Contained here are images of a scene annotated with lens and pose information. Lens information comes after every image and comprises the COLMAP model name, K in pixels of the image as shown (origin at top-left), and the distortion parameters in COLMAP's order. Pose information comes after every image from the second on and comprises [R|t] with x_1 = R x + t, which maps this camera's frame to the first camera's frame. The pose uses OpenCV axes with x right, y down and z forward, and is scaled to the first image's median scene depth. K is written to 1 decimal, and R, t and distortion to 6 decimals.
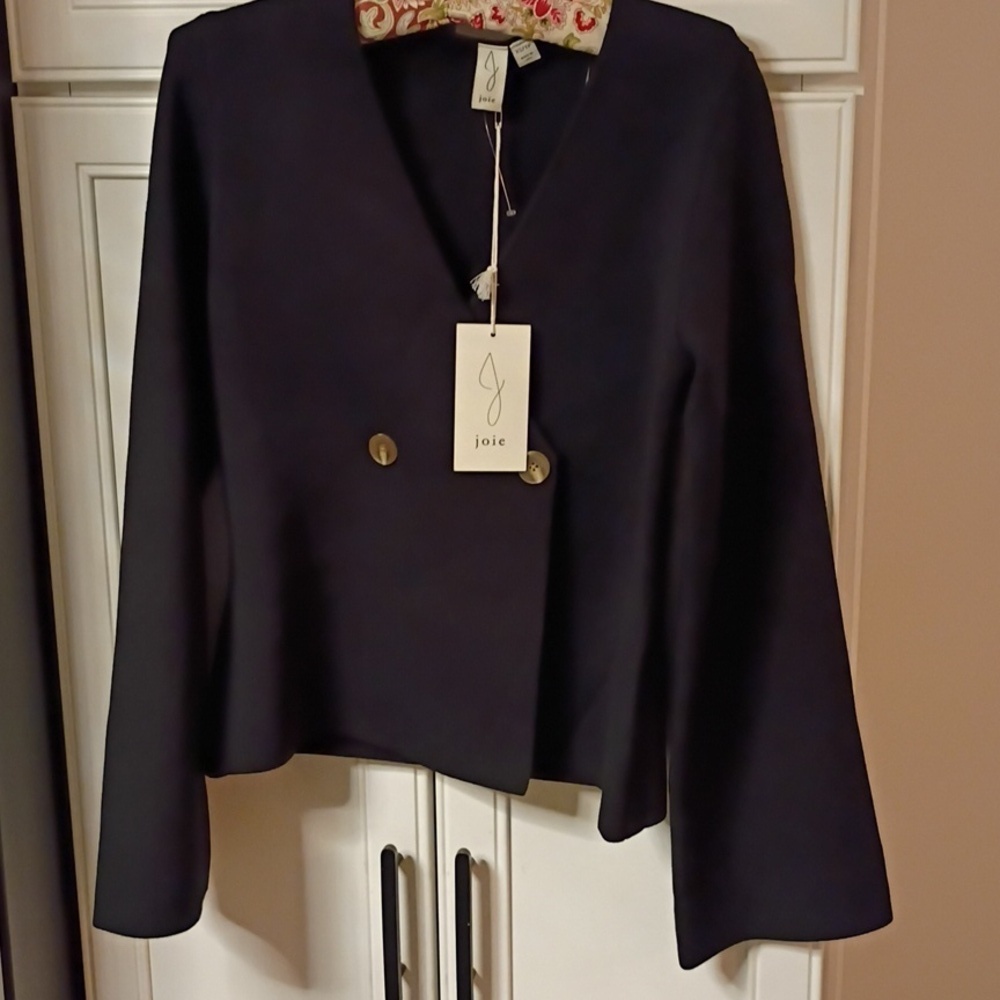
lens RADIAL K [[1930.4, 0, 499.5], [0, 1930.4, 499.4], [0, 0, 1]] dist [0.070669, 0.000000]
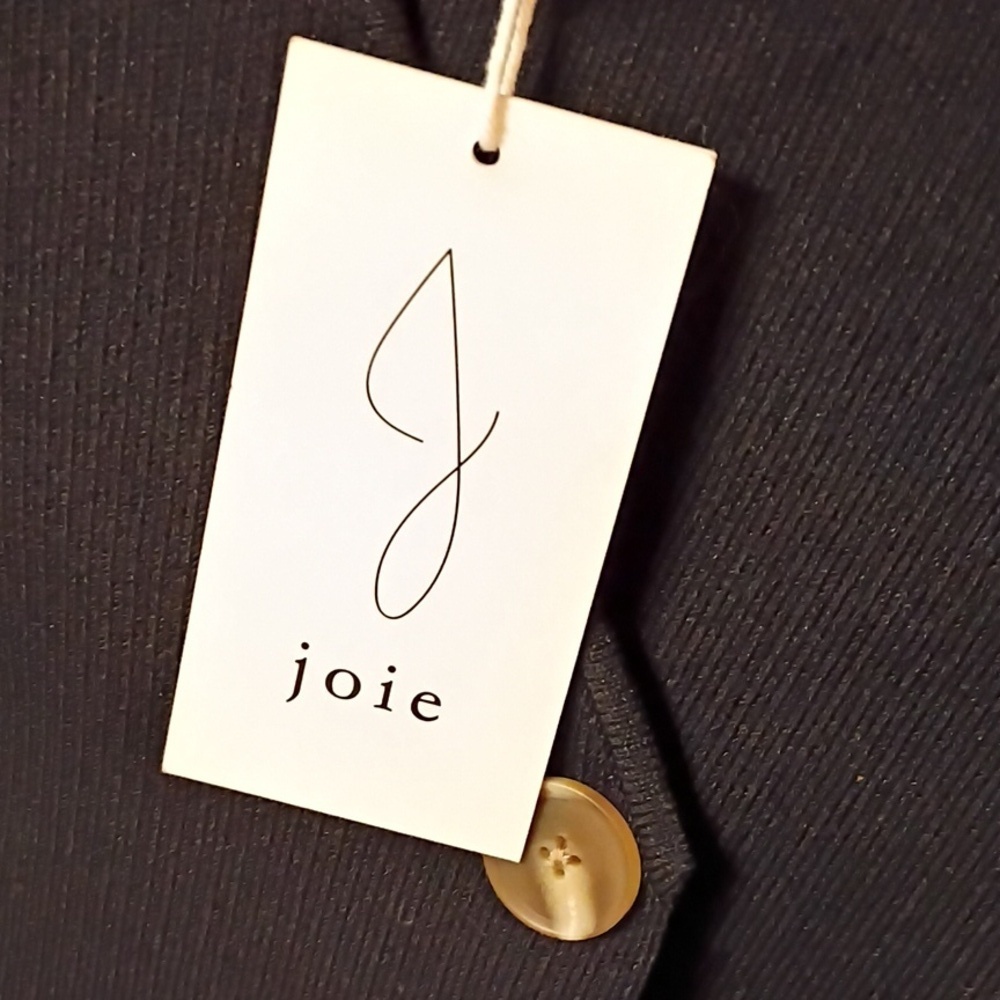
lens RADIAL K [[1930.4, 0, 500.1], [0, 1930.4, 496.6], [0, 0, 1]] dist [0.070669, 0.000000]
pose [[0.959916, 0.260288, -0.103979, 0.022502], [-0.232499, 0.946623, 0.223269, -0.092267], [0.156543, -0.190144, 0.969195, 0.808647]]
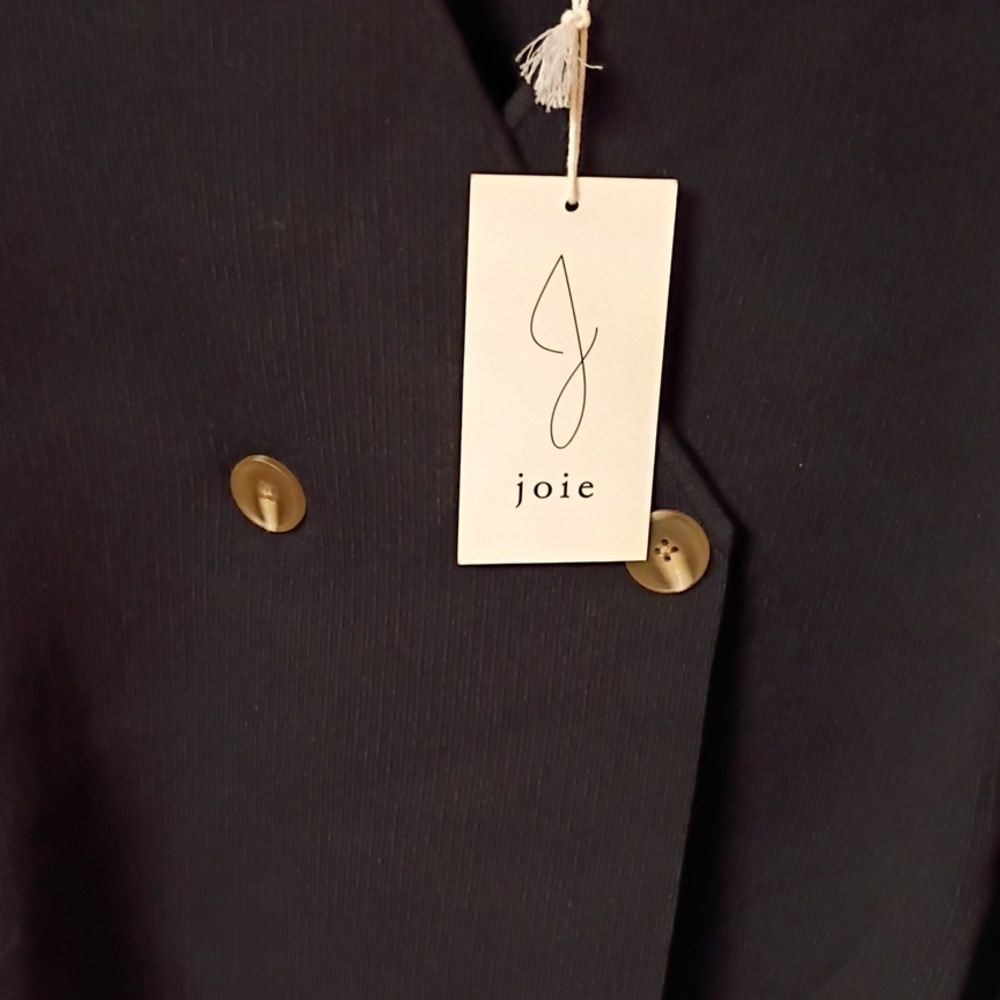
lens RADIAL K [[1930.4, 0, 500.8], [0, 1930.4, 503.2], [0, 0, 1]] dist [0.070669, 0.000000]
pose [[0.998076, -0.006914, 0.061608, -0.037918], [-0.002320, 0.988902, 0.148554, -0.081708], [-0.061952, -0.148411, 0.986983, 0.620625]]
